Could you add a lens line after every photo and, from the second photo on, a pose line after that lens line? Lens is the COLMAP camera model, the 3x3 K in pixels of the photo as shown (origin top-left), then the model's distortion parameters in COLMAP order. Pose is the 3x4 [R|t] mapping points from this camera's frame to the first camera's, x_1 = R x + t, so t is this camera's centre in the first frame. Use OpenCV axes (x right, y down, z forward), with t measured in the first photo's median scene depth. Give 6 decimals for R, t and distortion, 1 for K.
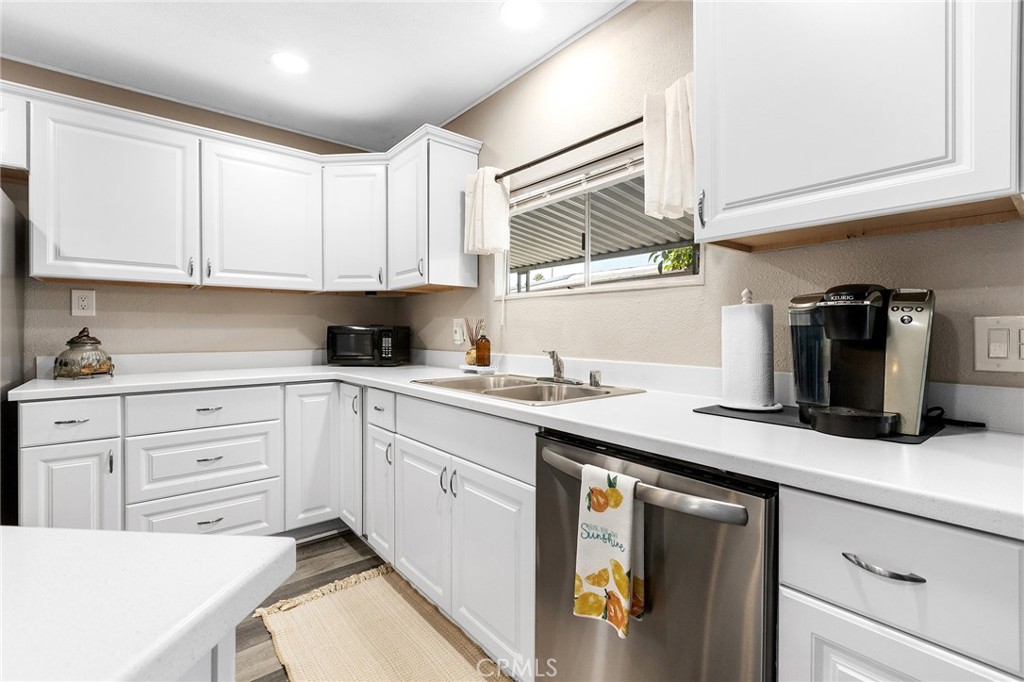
lens RADIAL K [[461.9, 0, 514.8], [0, 461.9, 332.2], [0, 0, 1]] dist [0.000562, 0.000010]
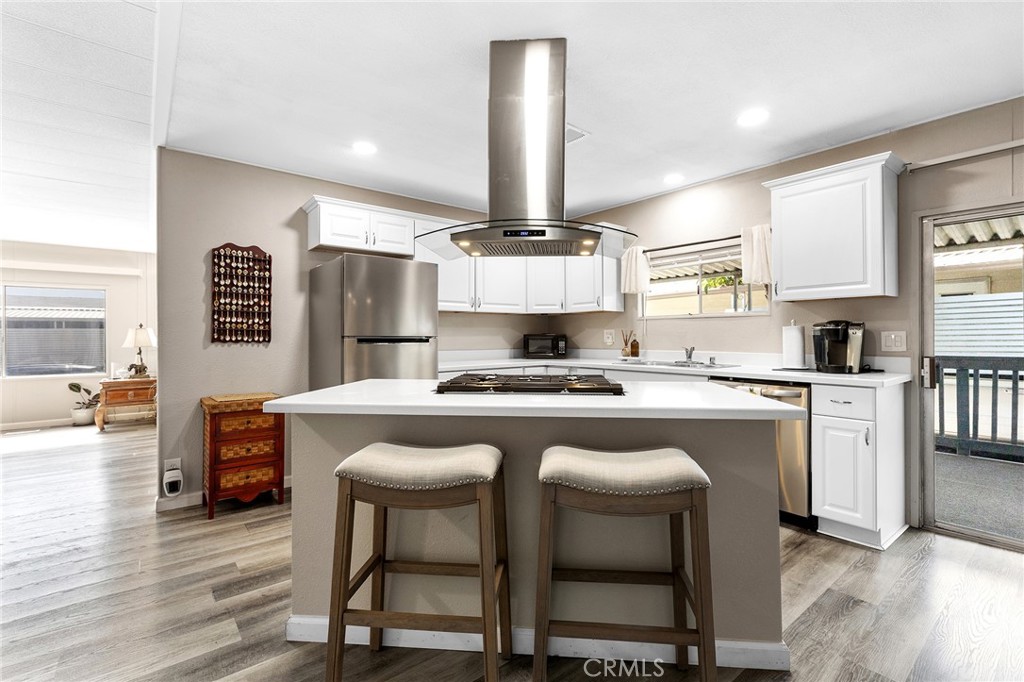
lens RADIAL K [[461.9, 0, 514.8], [0, 461.9, 332.2], [0, 0, 1]] dist [0.000562, 0.000010]
pose [[0.999889, -0.004664, -0.014178, -0.537601], [0.004508, 0.999929, -0.011059, -0.004293], [0.014229, 0.010994, 0.999838, -0.838177]]
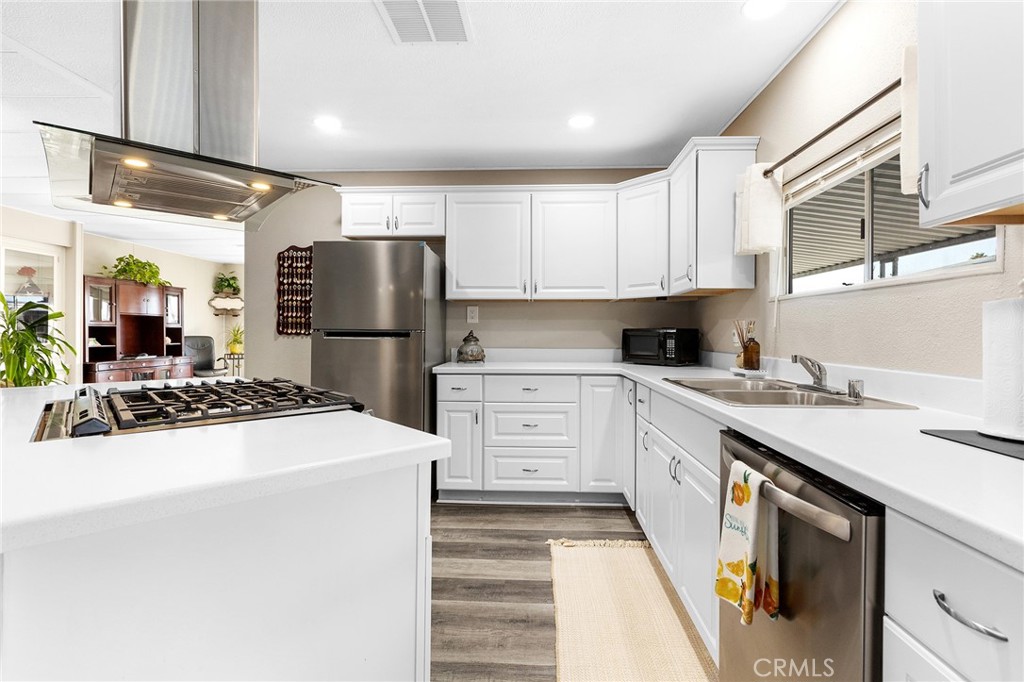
lens RADIAL K [[461.9, 0, 514.8], [0, 461.9, 332.2], [0, 0, 1]] dist [0.000562, 0.000010]
pose [[0.740028, 0.001408, -0.672575, 0.228497], [-0.004747, 0.999984, -0.003130, 0.000102], [0.672560, 0.005509, 0.740022, -0.055811]]
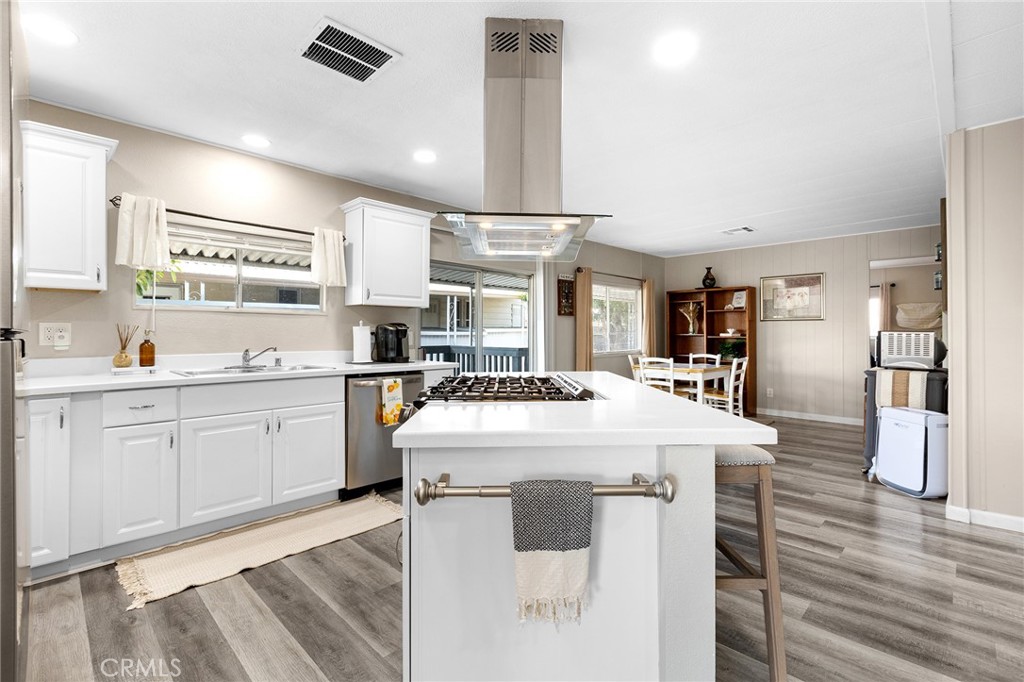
lens RADIAL K [[461.9, 0, 514.8], [0, 461.9, 332.2], [0, 0, 1]] dist [0.000562, 0.000010]
pose [[-0.106371, 0.004477, 0.994316, -1.398011], [0.000924, 0.999990, -0.004404, -0.006817], [-0.994326, 0.000451, -0.106375, 0.215719]]
